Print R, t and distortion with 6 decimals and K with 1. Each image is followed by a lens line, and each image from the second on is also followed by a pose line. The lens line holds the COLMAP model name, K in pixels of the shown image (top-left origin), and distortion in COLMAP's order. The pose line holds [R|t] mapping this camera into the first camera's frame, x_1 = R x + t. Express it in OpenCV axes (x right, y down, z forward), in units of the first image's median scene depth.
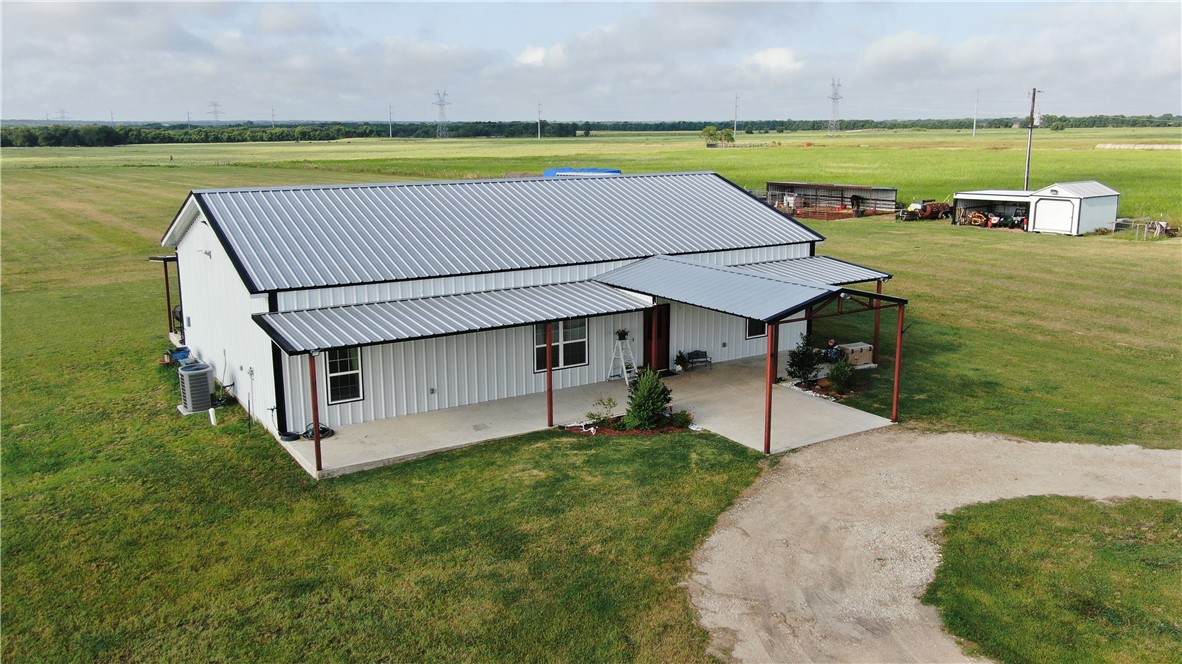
lens RADIAL K [[997.2, 0, 594.7], [0, 997.2, 328.5], [0, 0, 1]] dist [0.004764, 0.000133]
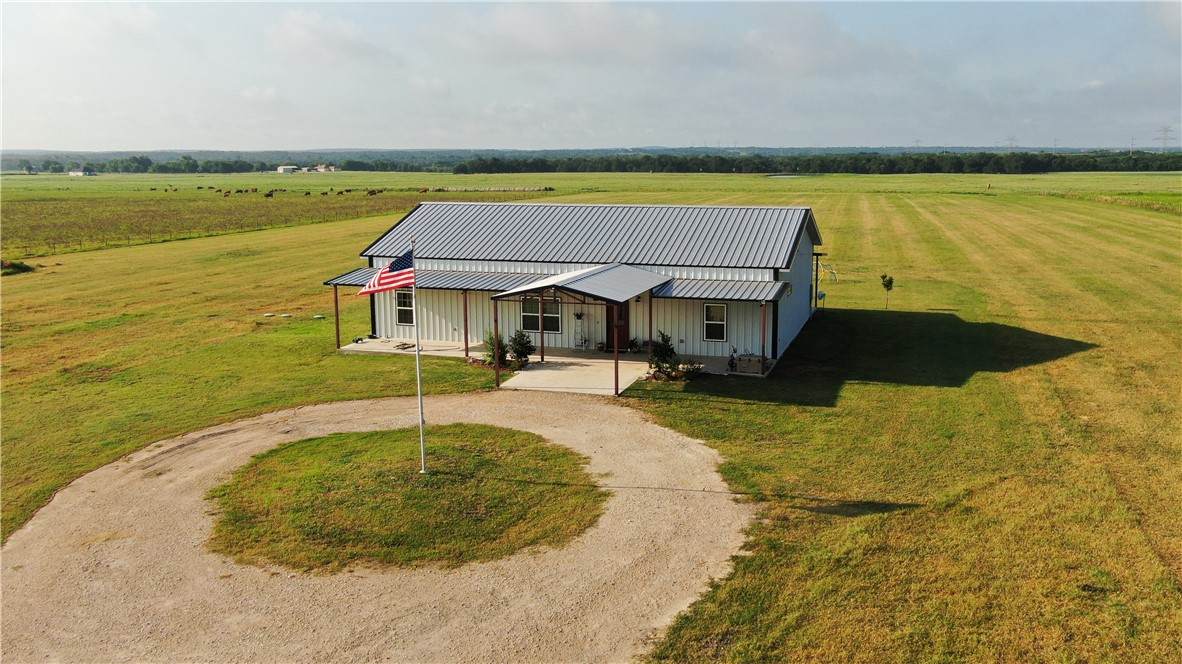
lens RADIAL K [[1016.7, 0, 586.6], [0, 1016.7, 337.1], [0, 0, 1]] dist [-0.007114, 0.023397]
pose [[0.629368, 0.139576, -0.764470, 1.153468], [-0.155154, 0.986501, 0.052380, -0.041607], [0.761461, 0.085644, 0.642528, 0.090912]]
